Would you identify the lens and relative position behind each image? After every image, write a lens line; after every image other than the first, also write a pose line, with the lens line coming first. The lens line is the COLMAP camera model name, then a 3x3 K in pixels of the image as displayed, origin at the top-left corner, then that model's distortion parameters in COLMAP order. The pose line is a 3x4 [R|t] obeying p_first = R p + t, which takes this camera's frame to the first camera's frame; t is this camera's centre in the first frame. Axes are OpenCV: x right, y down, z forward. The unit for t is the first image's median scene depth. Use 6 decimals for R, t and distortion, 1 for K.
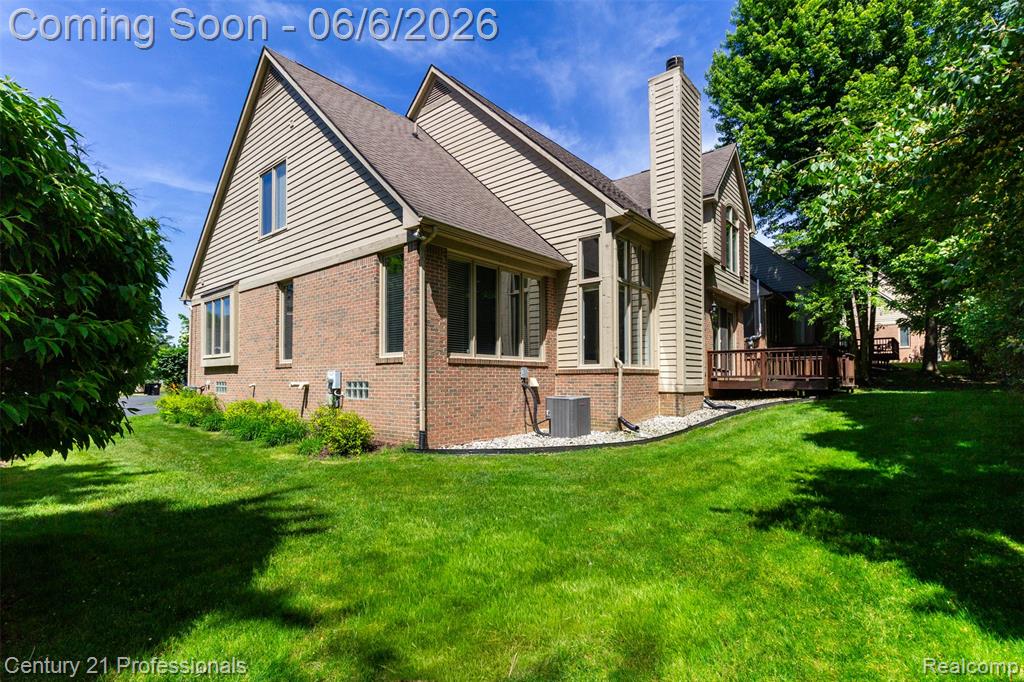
lens RADIAL K [[478.8, 0, 506.2], [0, 478.8, 365.2], [0, 0, 1]] dist [-0.000400, -0.000008]
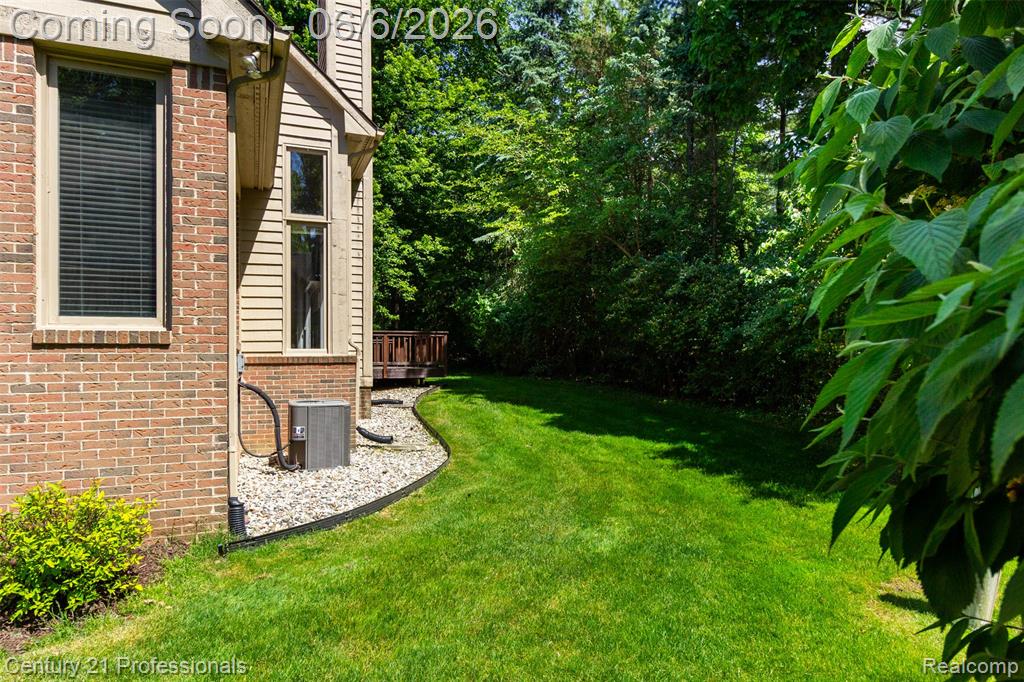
lens RADIAL K [[620.7, 0, 511.7], [0, 620.7, 346.8], [0, 0, 1]] dist [0.004936, 0.000803]
pose [[0.436855, 0.011533, 0.899458, -0.463879], [-0.014717, 0.999876, -0.005672, -0.003966], [-0.899411, -0.010759, 0.436971, 0.399534]]
